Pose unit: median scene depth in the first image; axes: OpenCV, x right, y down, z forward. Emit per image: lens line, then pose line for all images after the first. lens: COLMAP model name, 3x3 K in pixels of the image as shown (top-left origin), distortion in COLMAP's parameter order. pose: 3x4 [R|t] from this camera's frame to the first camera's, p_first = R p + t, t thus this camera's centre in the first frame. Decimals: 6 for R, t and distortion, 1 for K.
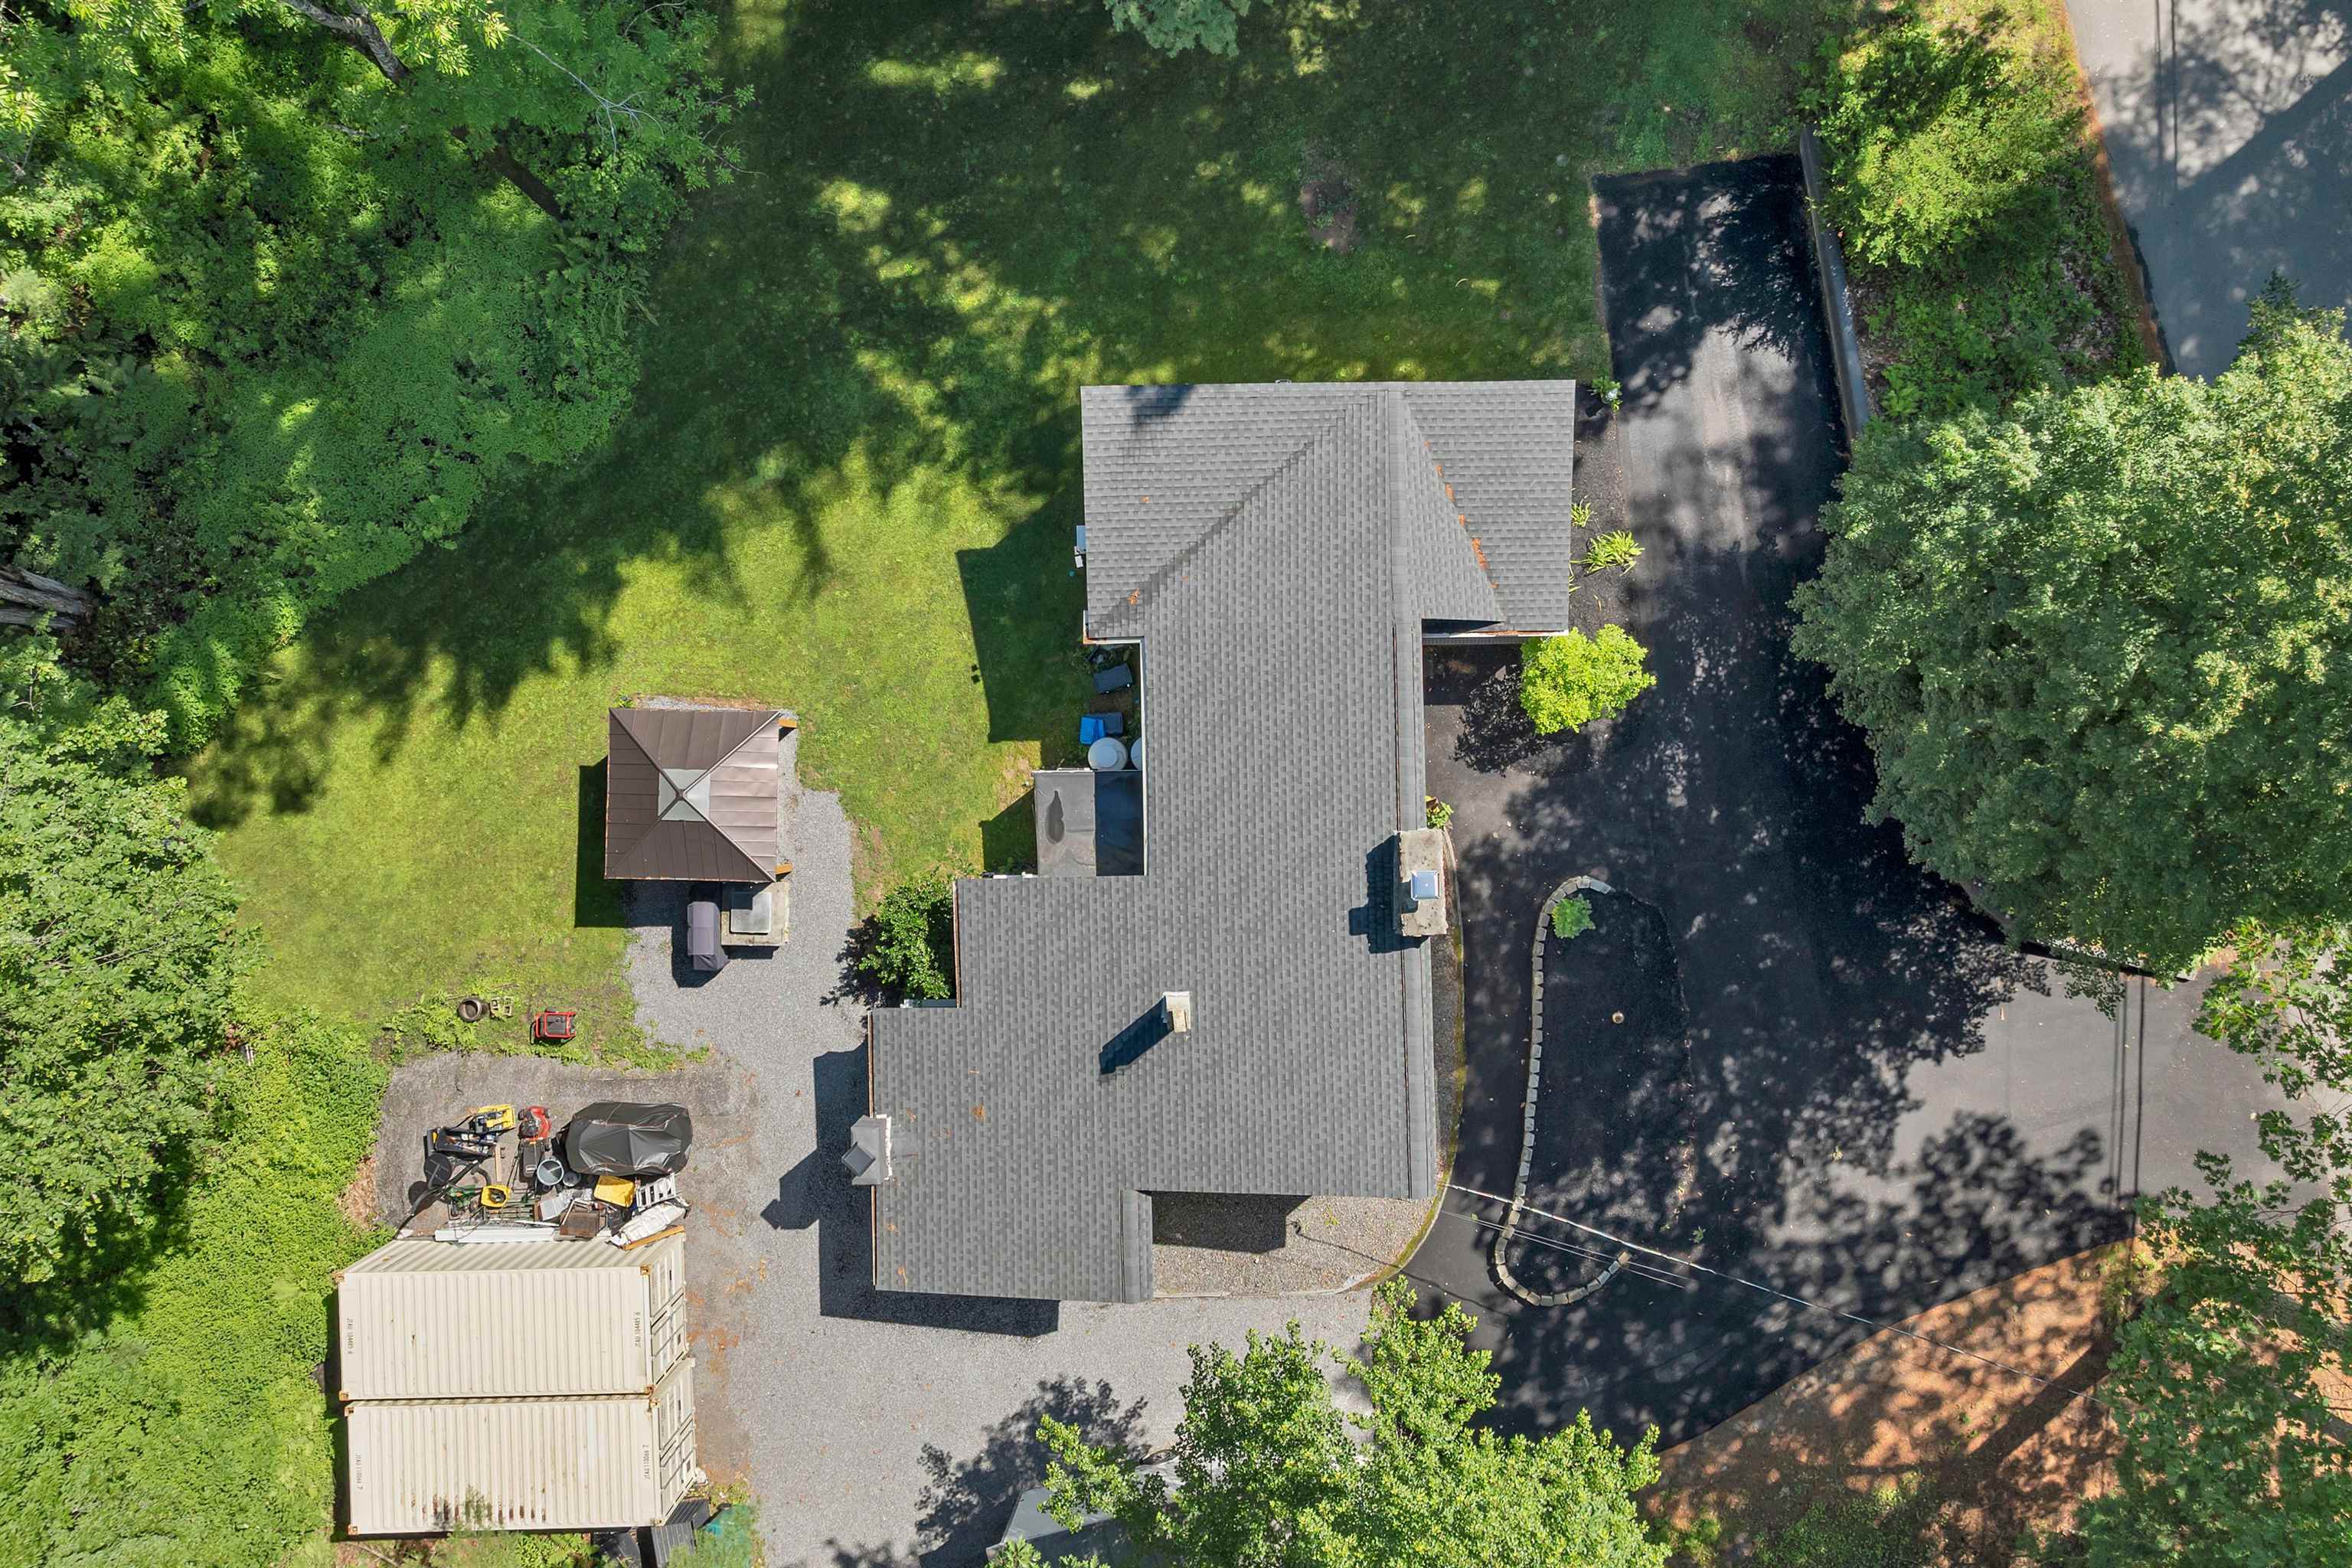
lens RADIAL K [[1468.1, 0, 1154.8], [0, 1468.1, 782.5], [0, 0, 1]] dist [-0.026604, -0.006375]
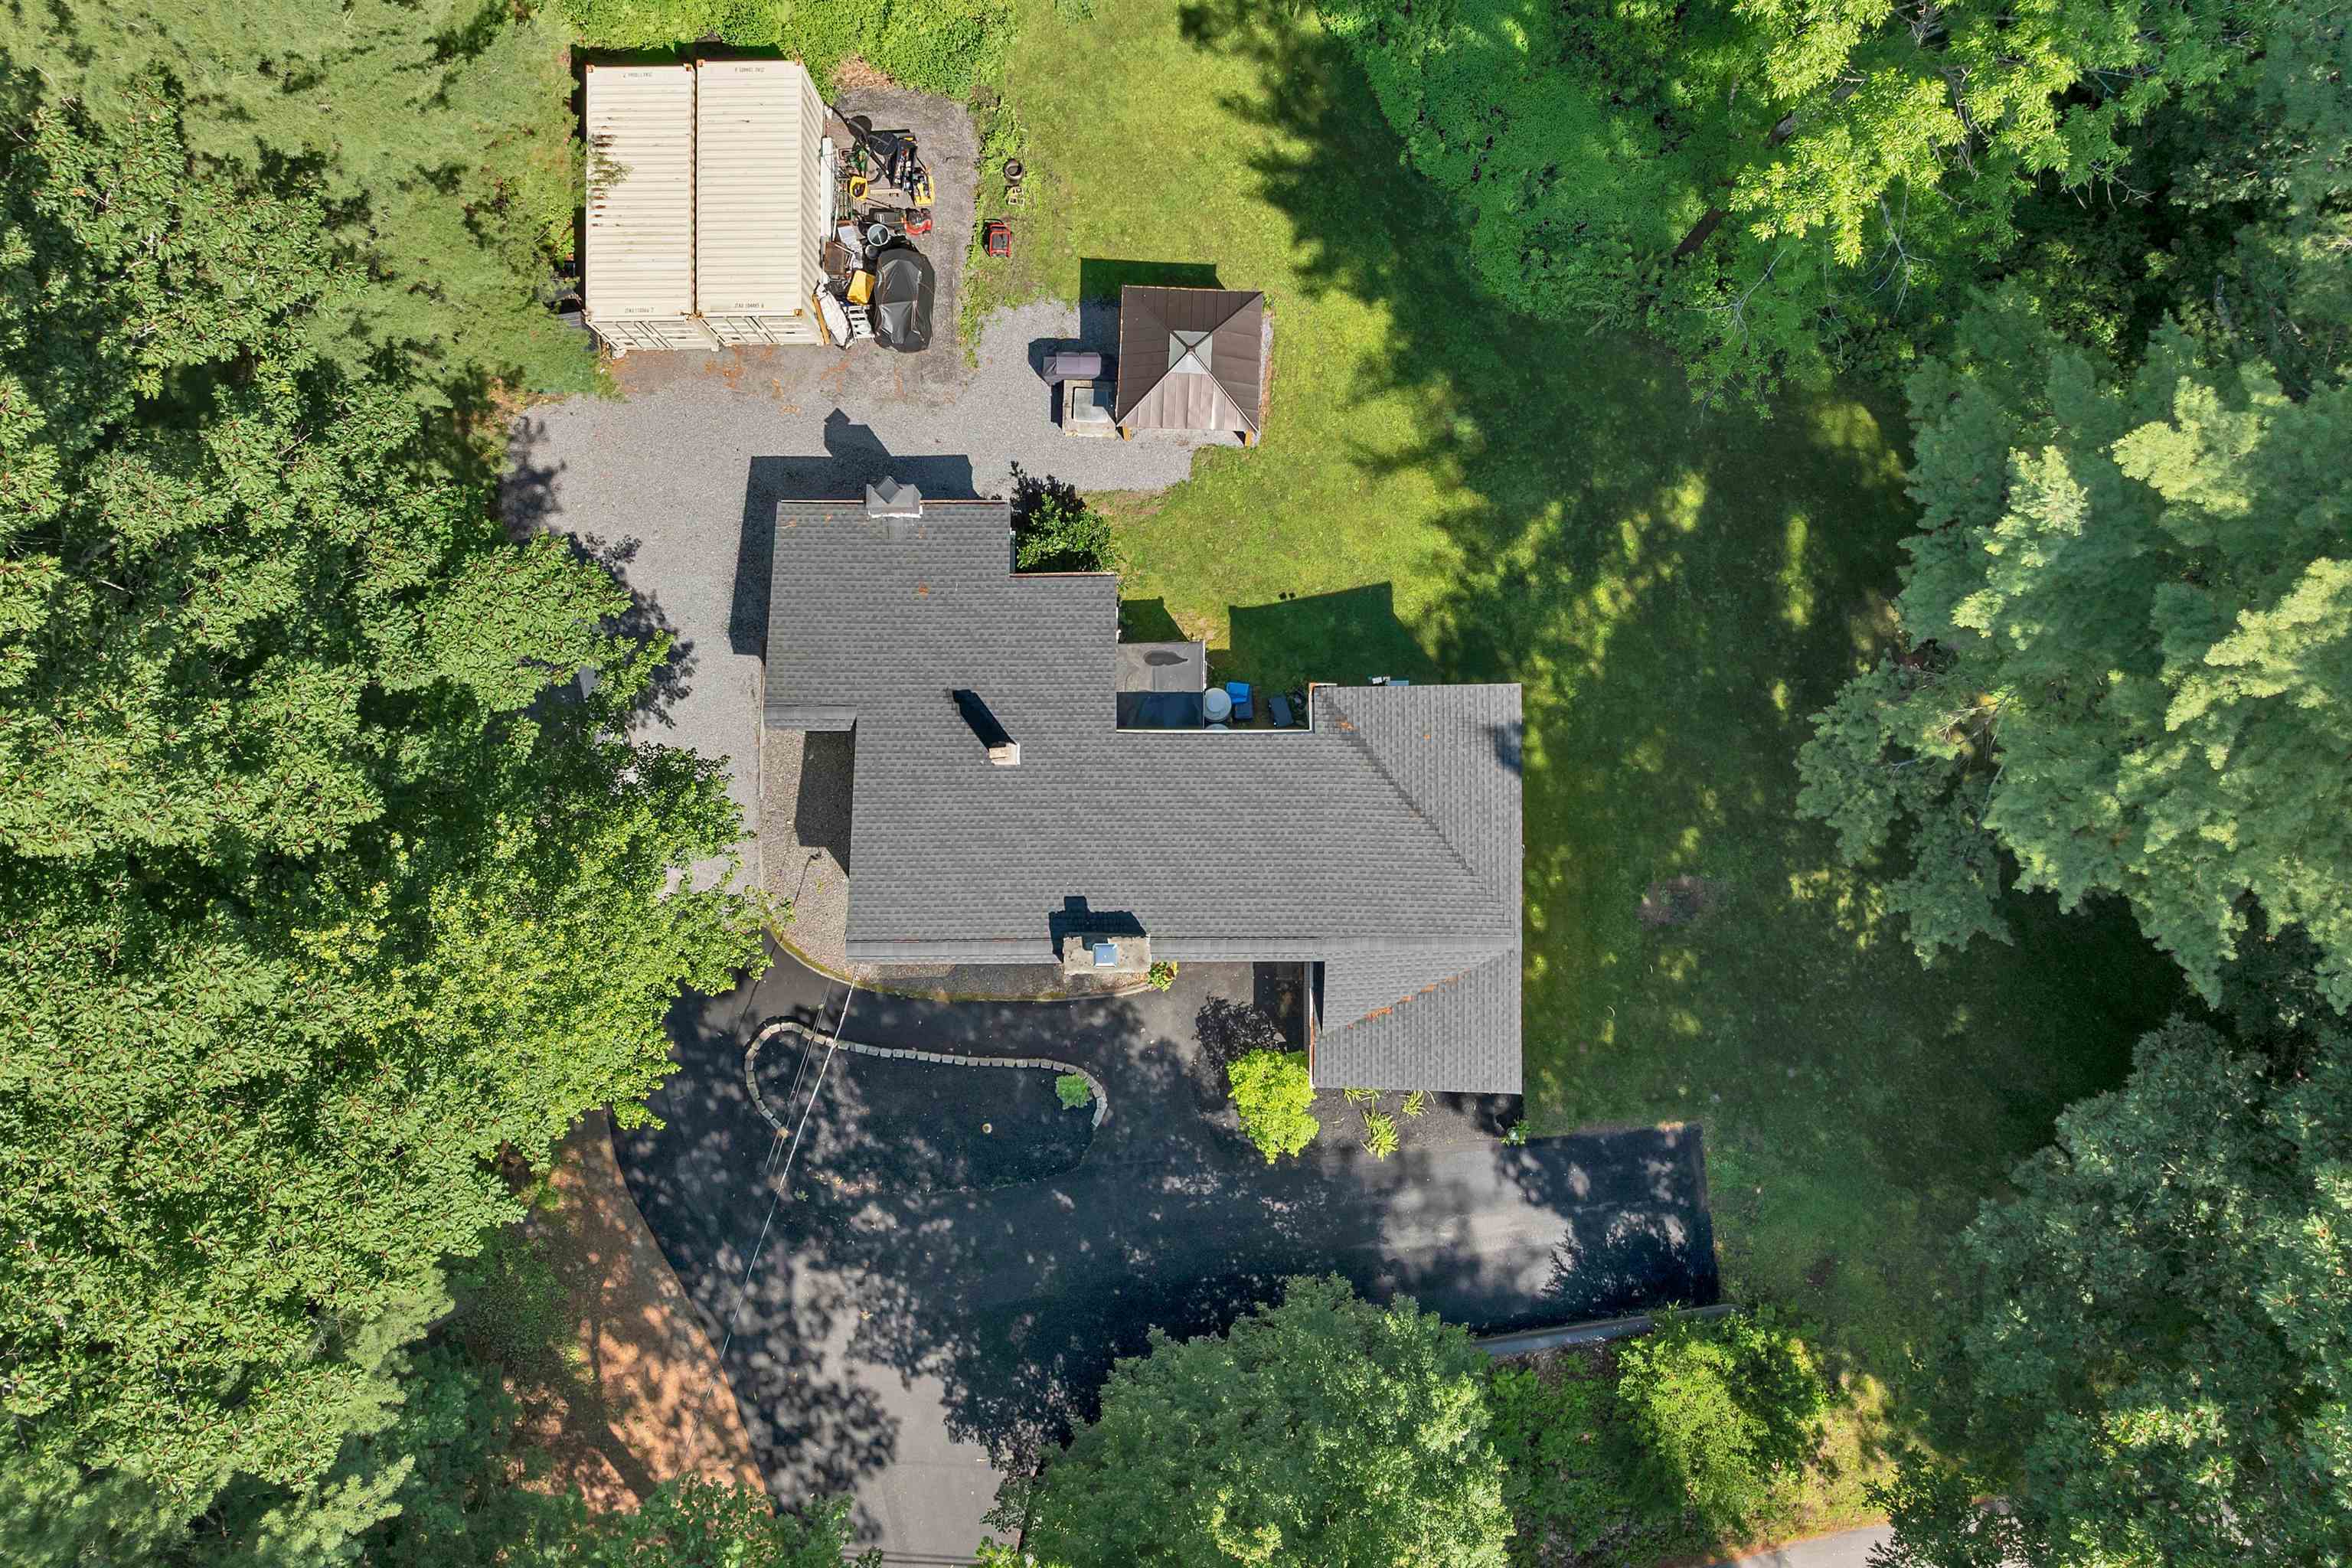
lens RADIAL K [[1407.8, 0, 1184.4], [0, 1407.8, 741.1], [0, 0, 1]] dist [-0.019245, -0.001958]
pose [[-0.019267, 0.999306, -0.031872, 0.034808], [-0.999805, -0.019122, 0.004833, 0.001534], [0.004220, 0.031959, 0.999480, -0.143352]]
